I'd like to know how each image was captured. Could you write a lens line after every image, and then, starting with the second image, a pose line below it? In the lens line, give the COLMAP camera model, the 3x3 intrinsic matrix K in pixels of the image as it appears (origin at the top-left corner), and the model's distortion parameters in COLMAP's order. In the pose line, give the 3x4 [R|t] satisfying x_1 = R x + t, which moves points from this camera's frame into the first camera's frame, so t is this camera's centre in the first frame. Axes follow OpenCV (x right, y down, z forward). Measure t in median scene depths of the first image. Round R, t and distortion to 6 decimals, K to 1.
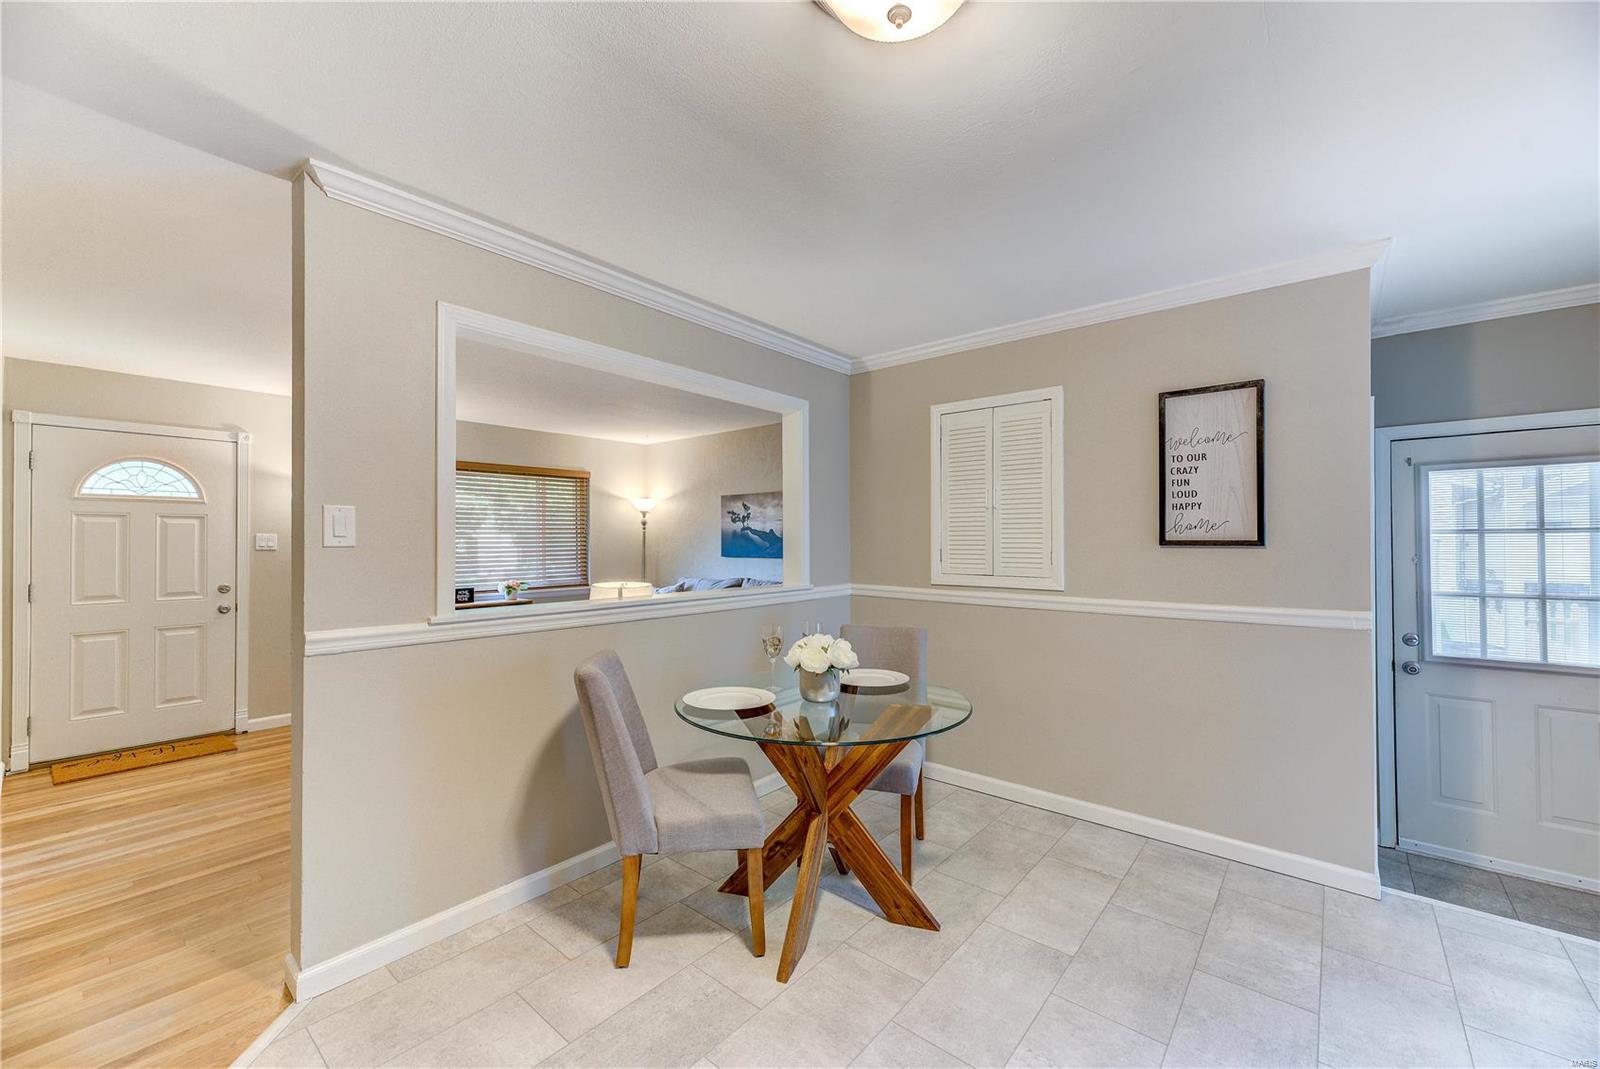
lens RADIAL K [[637.4, 0, 802.4], [0, 637.4, 533.6], [0, 0, 1]] dist [0.012204, -0.000173]
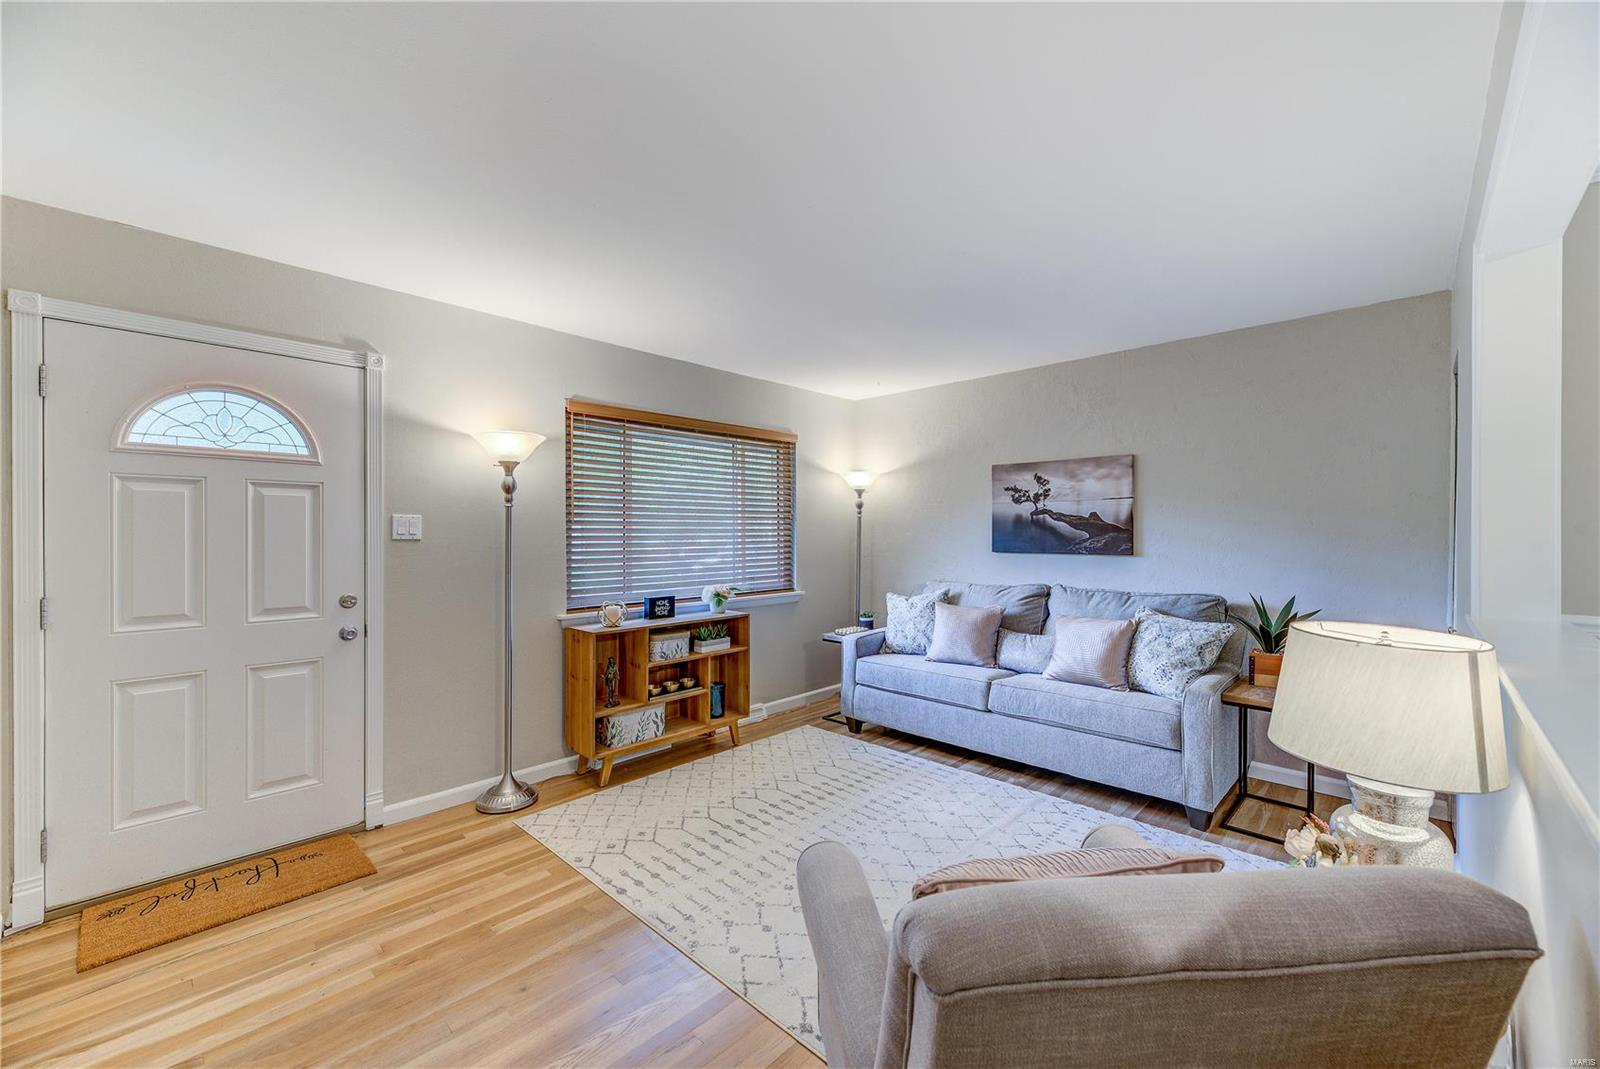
lens RADIAL K [[637.4, 0, 802.4], [0, 637.4, 533.6], [0, 0, 1]] dist [0.012204, -0.000173]
pose [[0.997787, 0.003912, -0.066382, -0.651639], [-0.003008, 0.999901, 0.013712, 0.015300], [0.066429, -0.013482, 0.997700, 0.637484]]
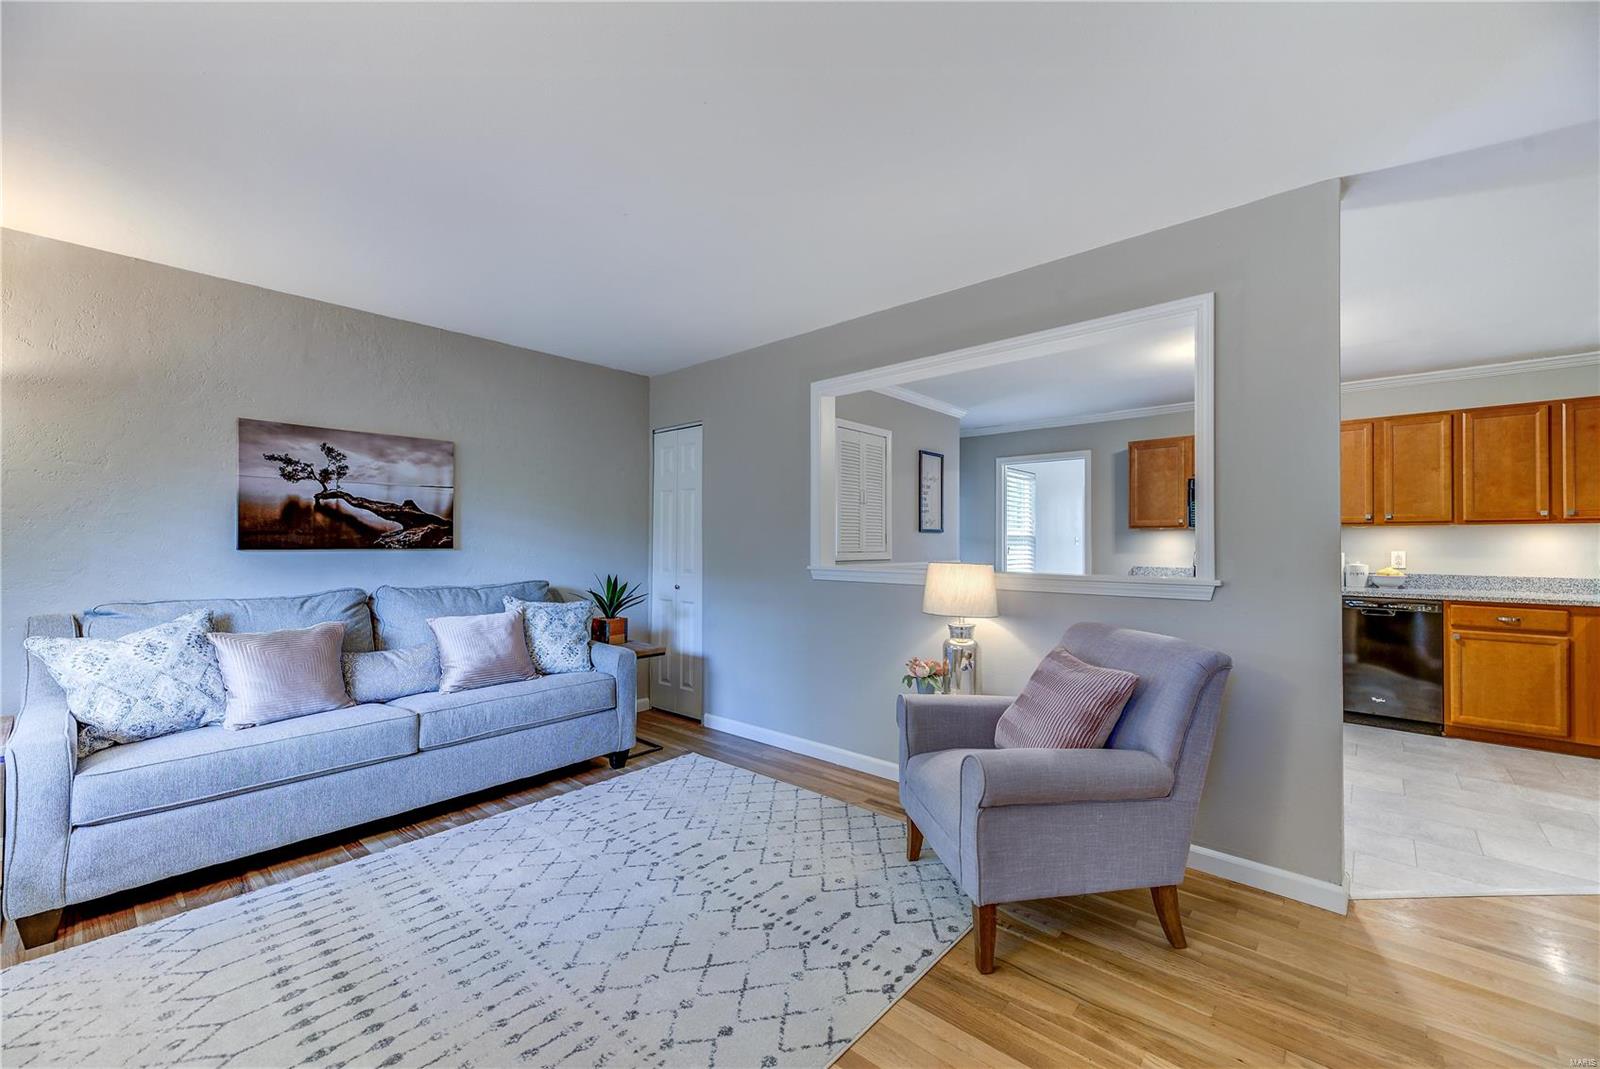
lens RADIAL K [[637.4, 0, 802.4], [0, 637.4, 533.6], [0, 0, 1]] dist [0.012204, -0.000173]
pose [[0.028126, 0.016948, 0.999461, -1.311137], [-0.014165, 0.999763, -0.016554, 0.059355], [-0.999504, -0.013692, 0.028360, 1.299900]]
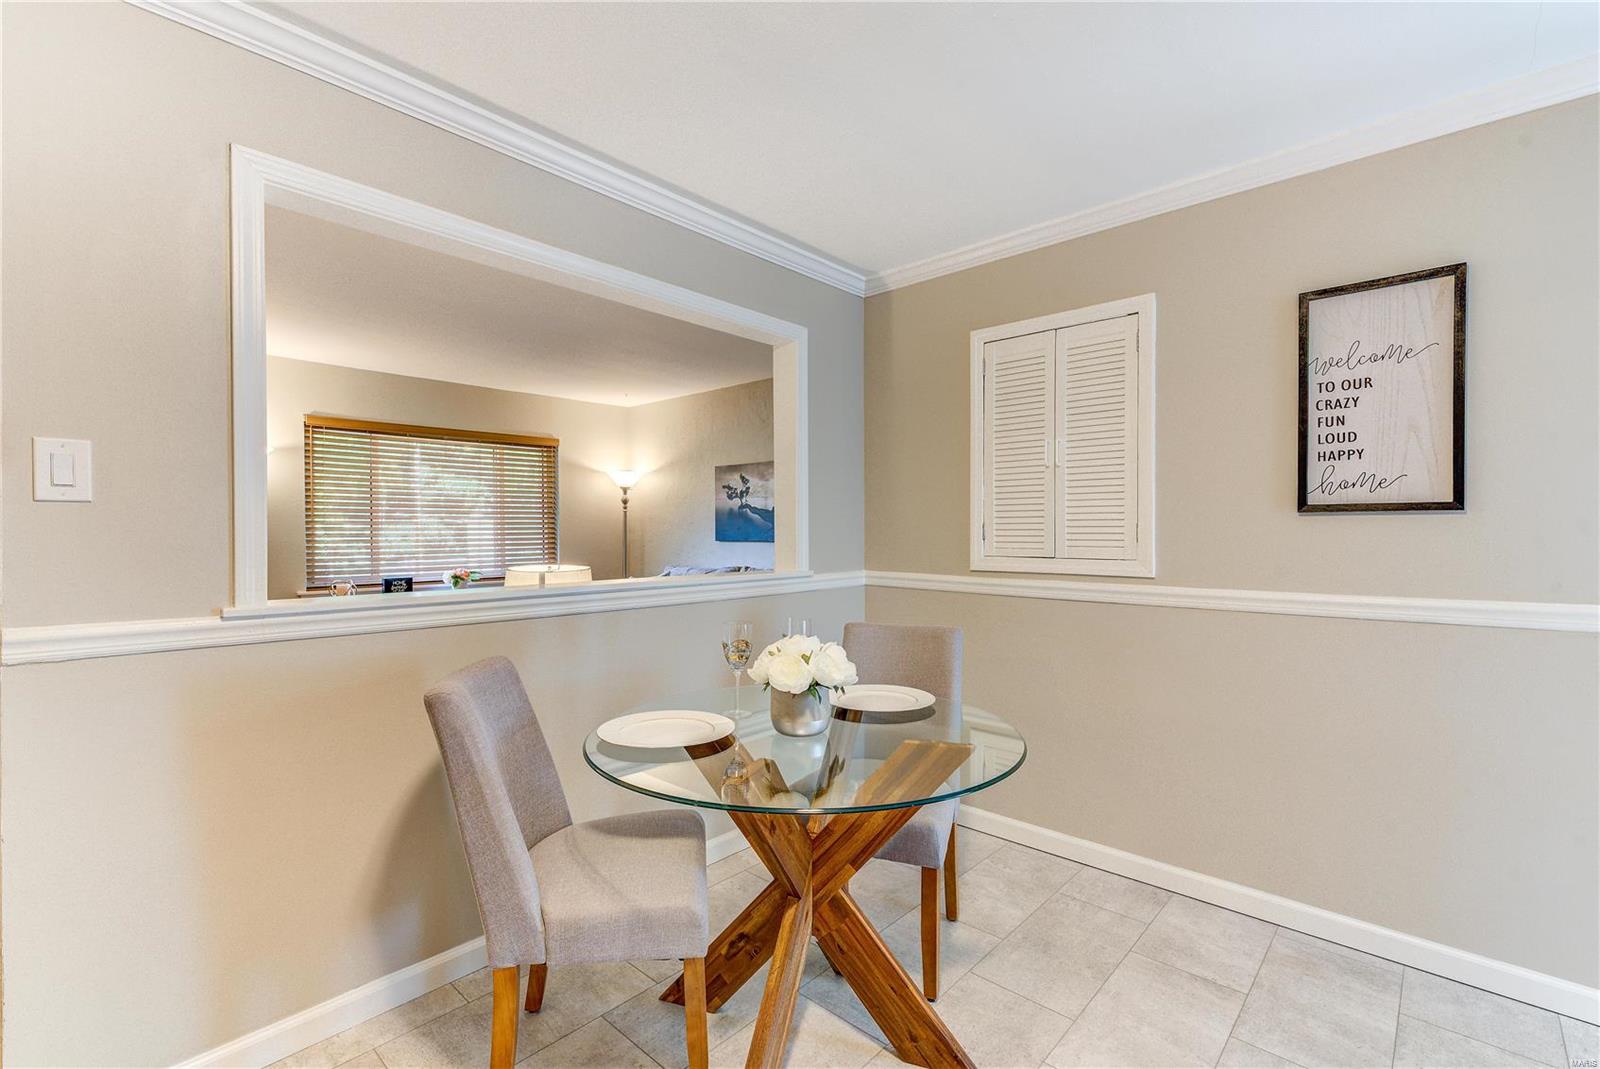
lens RADIAL K [[718.7, 0, 800.0], [0, 718.7, 534.5], [0, 0, 1]] dist [0.014499, -0.000078]
pose [[0.999066, -0.000753, -0.043201, 0.048021], [0.001445, 0.999871, 0.015987, 0.029579], [0.043183, -0.016034, 0.998939, 0.185564]]
